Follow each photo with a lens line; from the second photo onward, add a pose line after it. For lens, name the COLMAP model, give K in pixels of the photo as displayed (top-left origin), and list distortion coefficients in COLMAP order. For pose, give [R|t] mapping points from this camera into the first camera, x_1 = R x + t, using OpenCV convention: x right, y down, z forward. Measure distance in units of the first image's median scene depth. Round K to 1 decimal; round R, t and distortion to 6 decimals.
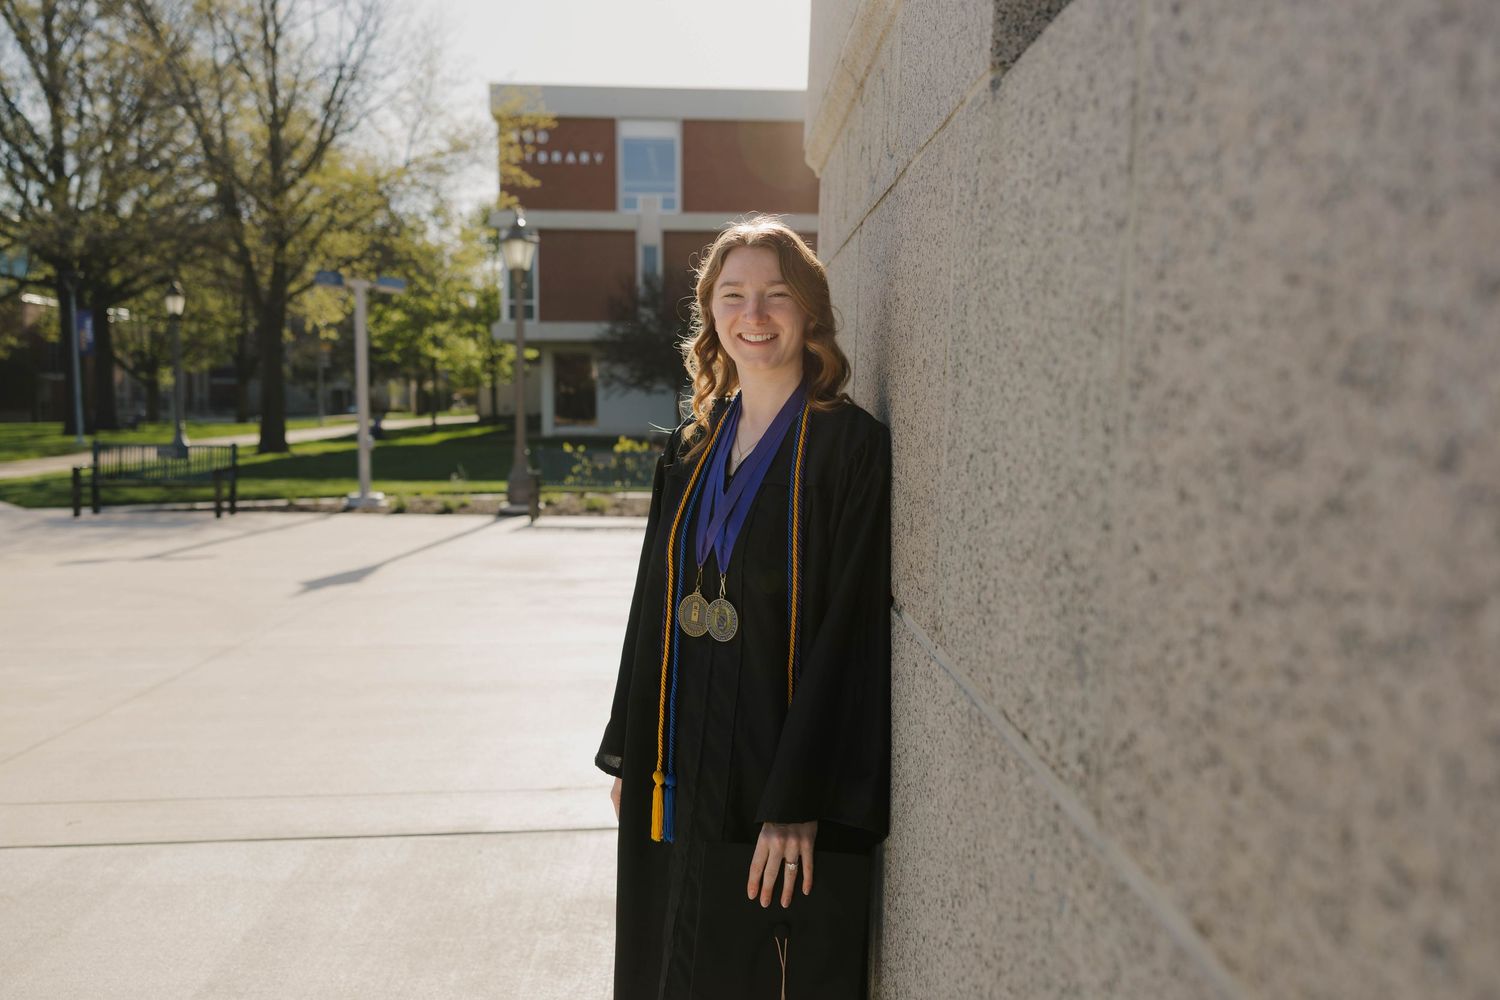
lens RADIAL K [[1214.0, 0, 750.0], [0, 1214.0, 500.0], [0, 0, 1]] dist [0.006288, -0.001932]
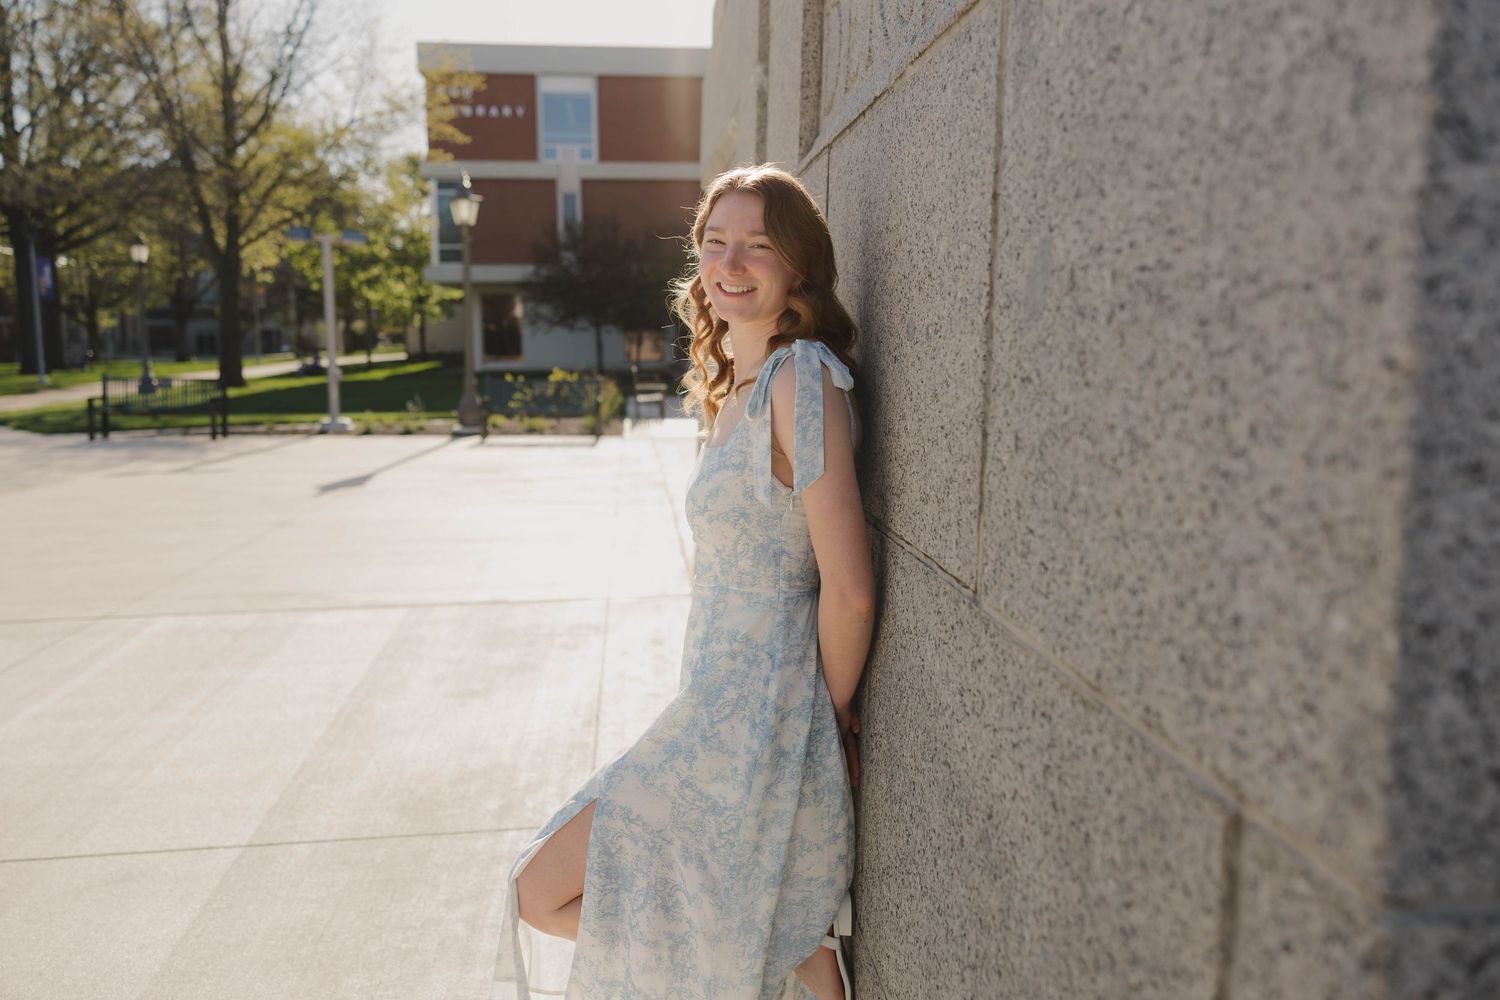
lens RADIAL K [[1214.0, 0, 750.0], [0, 1214.0, 500.0], [0, 0, 1]] dist [0.006288, -0.001932]
pose [[0.997470, -0.018773, 0.068566, -0.001445], [0.015214, 0.998527, 0.052076, 0.010438], [-0.069442, -0.050902, 0.996286, -0.112882]]
